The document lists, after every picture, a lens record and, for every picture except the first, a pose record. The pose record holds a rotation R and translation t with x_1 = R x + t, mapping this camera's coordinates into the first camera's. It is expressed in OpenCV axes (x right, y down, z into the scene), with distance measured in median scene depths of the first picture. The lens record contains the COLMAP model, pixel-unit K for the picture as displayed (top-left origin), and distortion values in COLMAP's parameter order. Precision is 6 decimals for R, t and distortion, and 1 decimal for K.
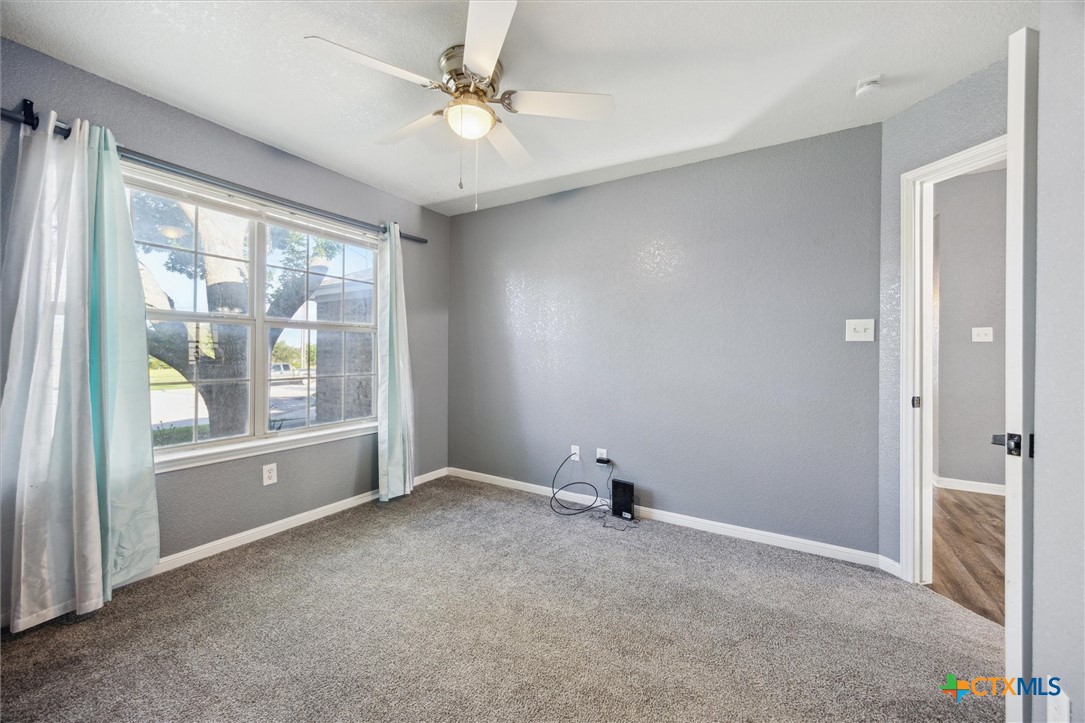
lens RADIAL K [[413.7, 0, 544.5], [0, 413.7, 356.6], [0, 0, 1]] dist [0.007077, -0.000412]
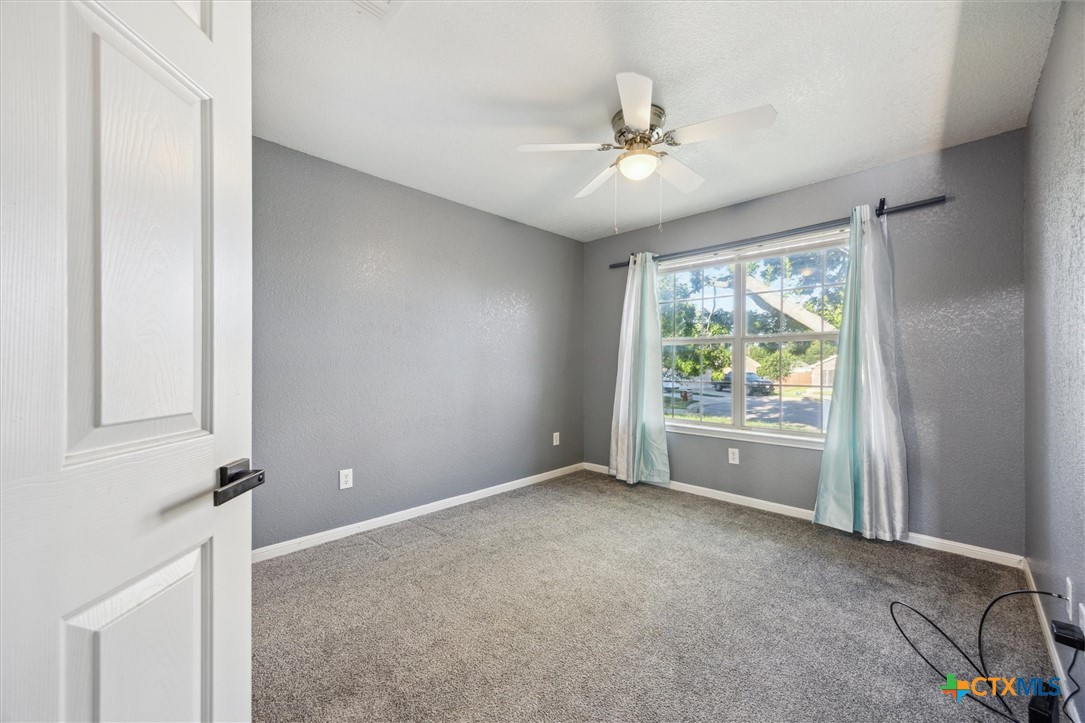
lens RADIAL K [[413.7, 0, 543.3], [0, 413.7, 362.0], [0, 0, 1]] dist [0.007077, -0.000412]
pose [[-0.226634, -0.007199, -0.973953, 0.716918], [-0.002679, 0.999974, -0.006768, -0.002122], [0.973976, 0.001075, -0.226647, 0.687134]]
